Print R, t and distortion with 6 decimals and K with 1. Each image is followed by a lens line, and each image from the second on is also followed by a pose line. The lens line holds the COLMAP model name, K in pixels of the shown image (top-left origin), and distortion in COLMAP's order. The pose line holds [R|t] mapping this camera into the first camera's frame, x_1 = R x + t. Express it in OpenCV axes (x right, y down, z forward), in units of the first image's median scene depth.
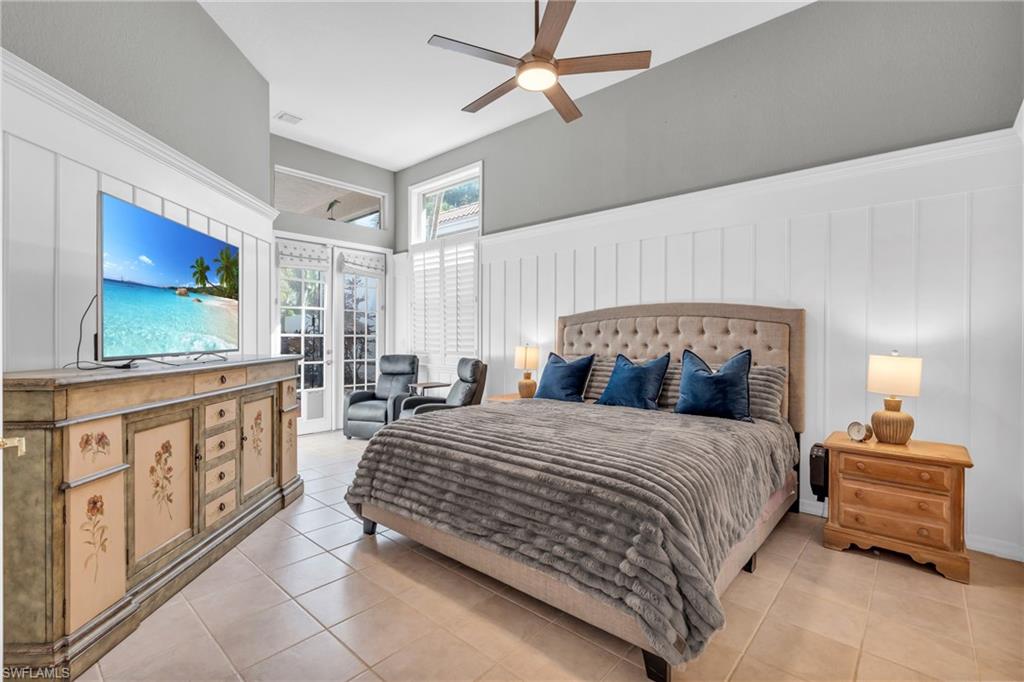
lens RADIAL K [[461.0, 0, 509.3], [0, 461.0, 337.7], [0, 0, 1]] dist [-0.001344, 0.000226]
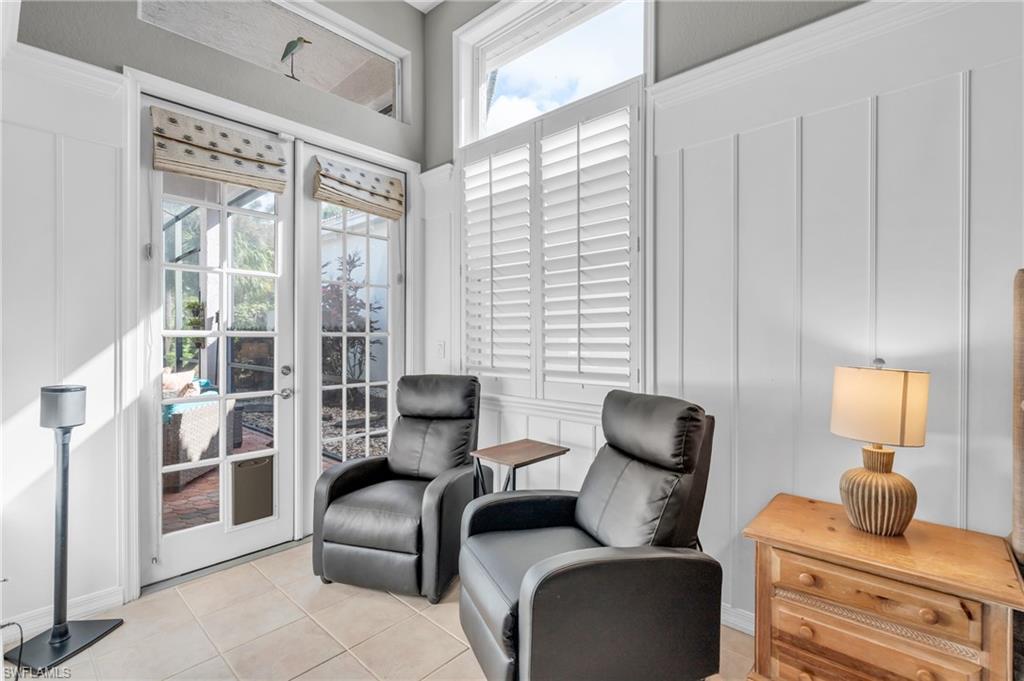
lens RADIAL K [[466.2, 0, 515.2], [0, 466.2, 338.0], [0, 0, 1]] dist [0.001067, 0.000233]
pose [[0.999988, -0.001032, 0.004875, -0.173914], [0.001016, 0.999994, 0.003257, -0.002391], [-0.004878, -0.003252, 0.999983, 0.560069]]
